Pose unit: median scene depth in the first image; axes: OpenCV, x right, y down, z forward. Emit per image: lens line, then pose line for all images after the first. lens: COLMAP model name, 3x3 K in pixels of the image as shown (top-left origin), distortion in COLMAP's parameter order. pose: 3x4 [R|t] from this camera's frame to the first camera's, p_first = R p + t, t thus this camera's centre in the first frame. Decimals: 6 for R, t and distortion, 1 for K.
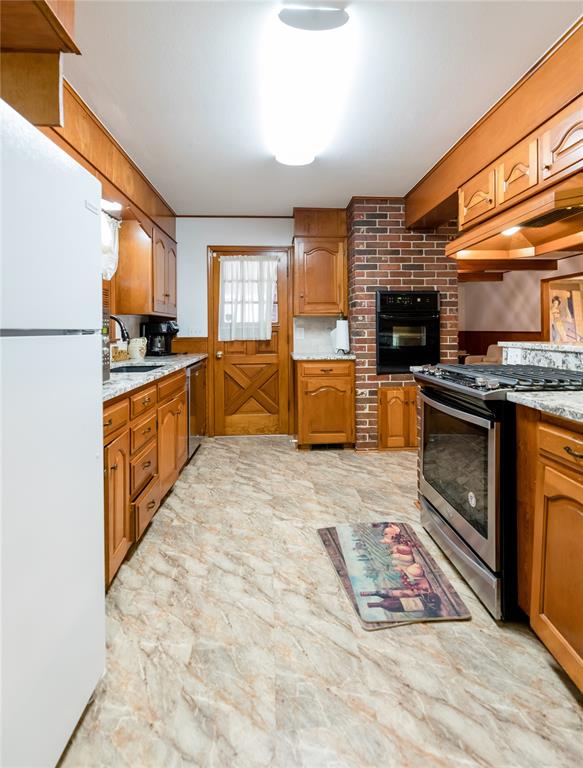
lens RADIAL K [[377.5, 0, 304.2], [0, 377.5, 329.1], [0, 0, 1]] dist [0.002019, -0.000481]
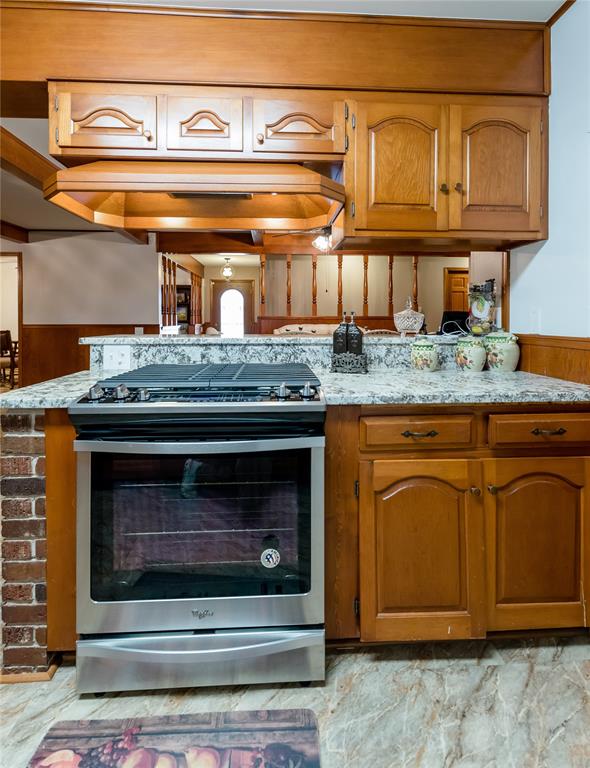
lens RADIAL K [[377.5, 0, 283.5], [0, 377.5, 323.6], [0, 0, 1]] dist [0.002019, -0.000481]
pose [[0.034134, -0.005442, 0.999402, -0.170143], [-0.000696, 0.999985, 0.005469, 0.002979], [-0.999417, -0.000883, 0.034130, 0.611063]]
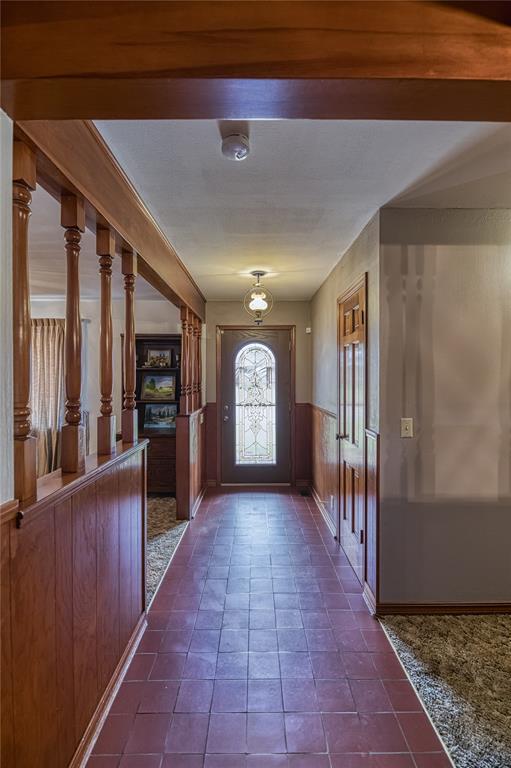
lens RADIAL K [[335.9, 0, 255.2], [0, 335.9, 381.1], [0, 0, 1]] dist [-0.009305, -0.001454]
pose [[0.068787, -0.001811, 0.997630, 1.657721], [0.000986, 0.999998, 0.001747, -0.106384], [-0.997631, 0.000863, 0.068788, 1.108805]]
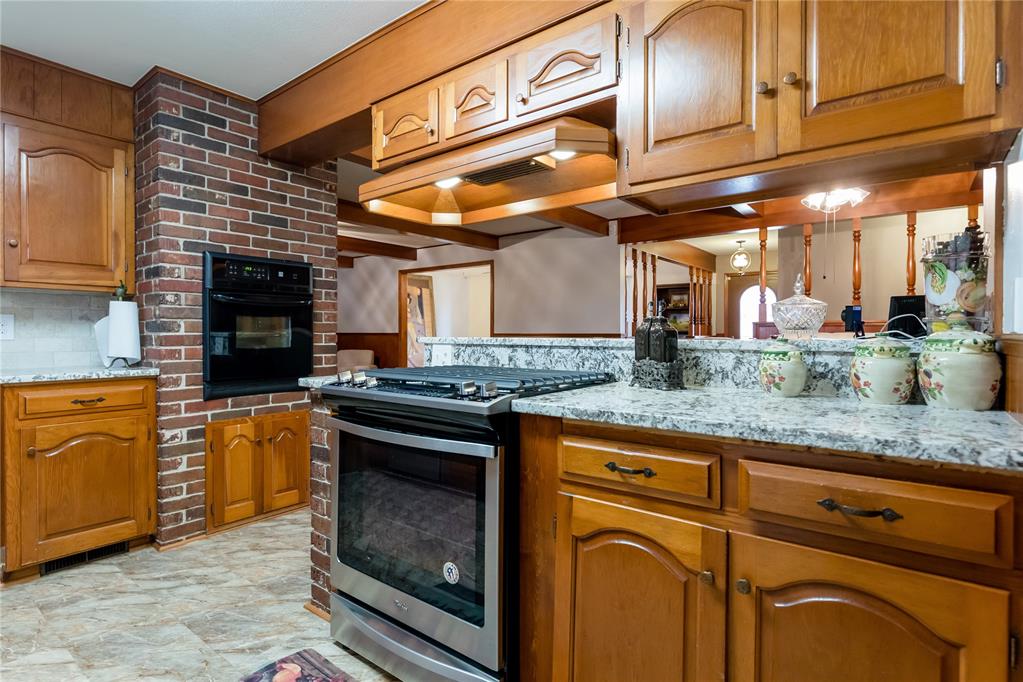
lens RADIAL K [[501.0, 0, 511.9], [0, 501.0, 335.4], [0, 0, 1]] dist [-0.000232, -0.001346]
pose [[0.669222, 0.003561, 0.743054, -0.078128], [-0.006200, 0.999980, 0.000792, 0.029046], [-0.743037, -0.005137, 0.669231, 0.227599]]
